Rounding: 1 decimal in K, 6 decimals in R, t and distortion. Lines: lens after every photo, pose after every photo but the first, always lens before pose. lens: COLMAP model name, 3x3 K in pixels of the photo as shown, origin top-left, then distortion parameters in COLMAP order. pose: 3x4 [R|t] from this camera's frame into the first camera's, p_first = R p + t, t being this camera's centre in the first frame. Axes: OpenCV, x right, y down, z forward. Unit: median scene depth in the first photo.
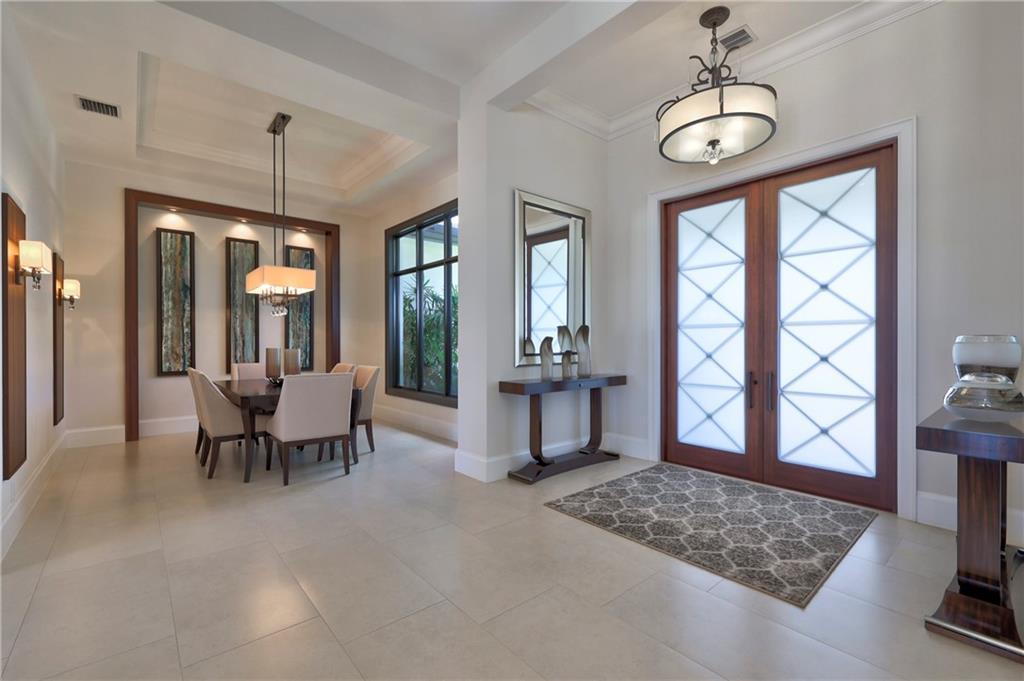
lens RADIAL K [[433.2, 0, 514.0], [0, 433.2, 343.7], [0, 0, 1]] dist [-0.000831, -0.000011]
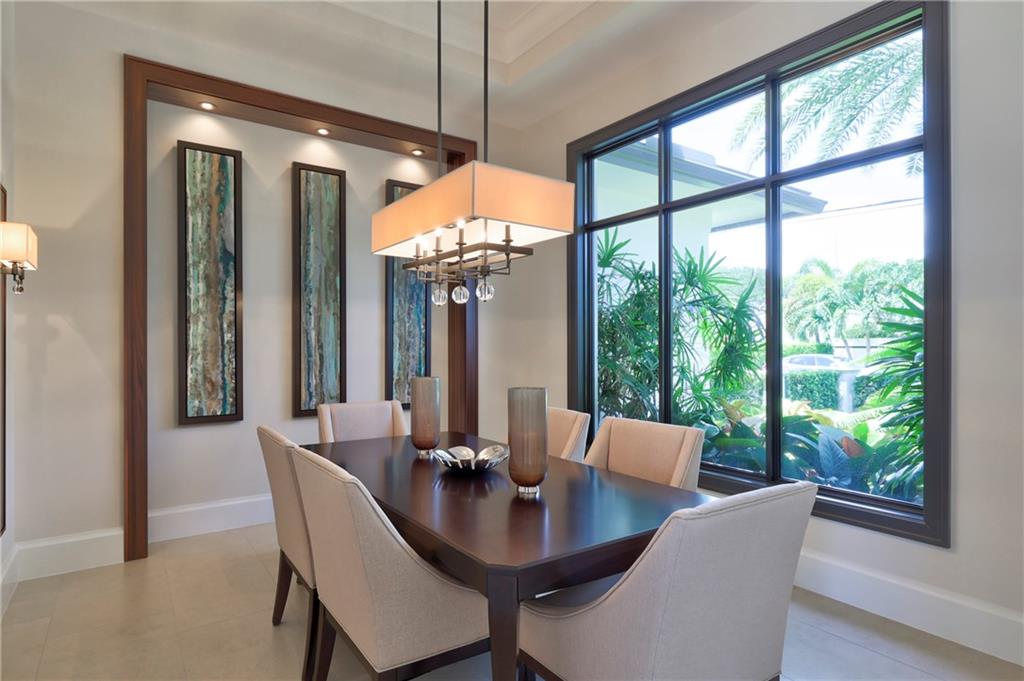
lens RADIAL K [[578.1, 0, 508.6], [0, 578.1, 346.9], [0, 0, 1]] dist [0.001608, 0.000529]
pose [[0.990495, 0.000756, -0.137546, -0.327024], [-0.001138, 0.999996, -0.002695, -0.017739], [0.137543, 0.002826, 0.990492, 0.356040]]
